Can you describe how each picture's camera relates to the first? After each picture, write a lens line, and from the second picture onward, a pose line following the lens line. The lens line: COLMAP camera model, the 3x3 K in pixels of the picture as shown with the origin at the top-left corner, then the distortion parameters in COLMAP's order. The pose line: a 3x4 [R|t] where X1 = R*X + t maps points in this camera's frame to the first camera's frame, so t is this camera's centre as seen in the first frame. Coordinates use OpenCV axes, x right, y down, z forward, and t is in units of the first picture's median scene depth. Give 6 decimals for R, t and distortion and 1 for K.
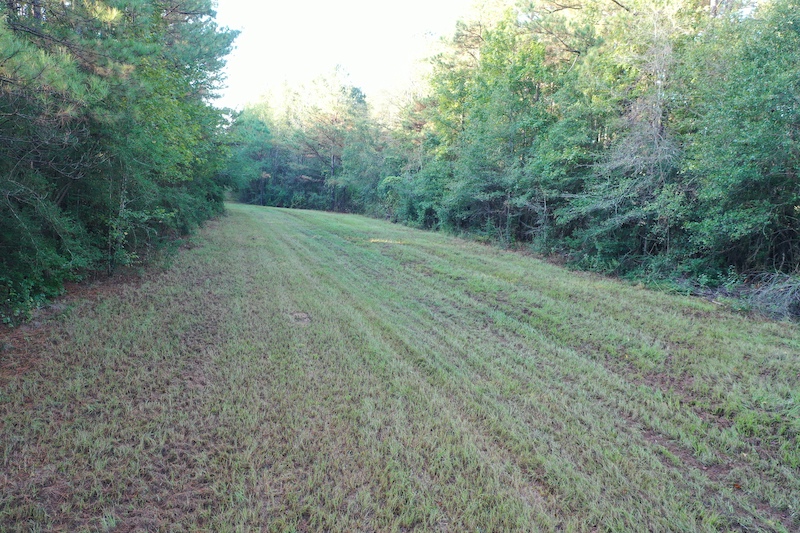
lens RADIAL K [[634.7, 0, 400.0], [0, 634.7, 265.3], [0, 0, 1]] dist [0.006449, 0.007738]
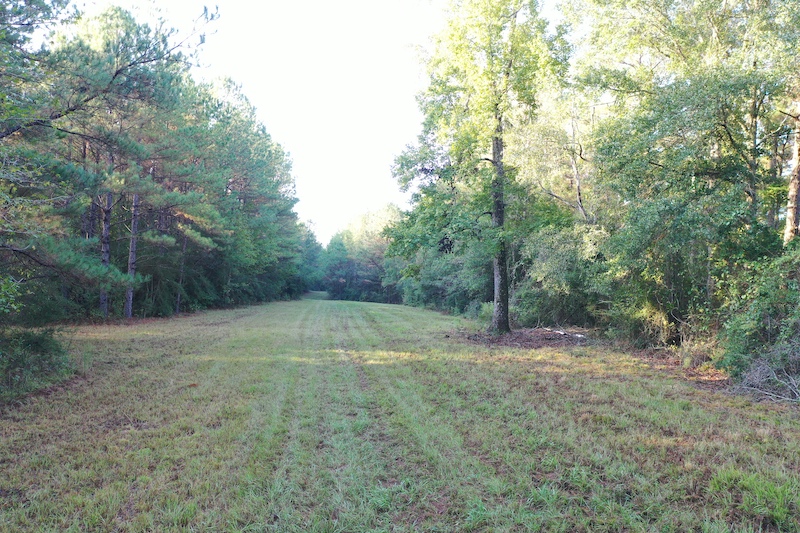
lens RADIAL K [[634.7, 0, 401.6], [0, 634.7, 266.9], [0, 0, 1]] dist [0.006449, 0.007738]
pose [[0.980254, -0.043591, -0.192876, 0.316836], [0.009399, 0.984568, -0.174751, 0.128262], [0.197517, 0.169488, 0.965537, -0.576219]]
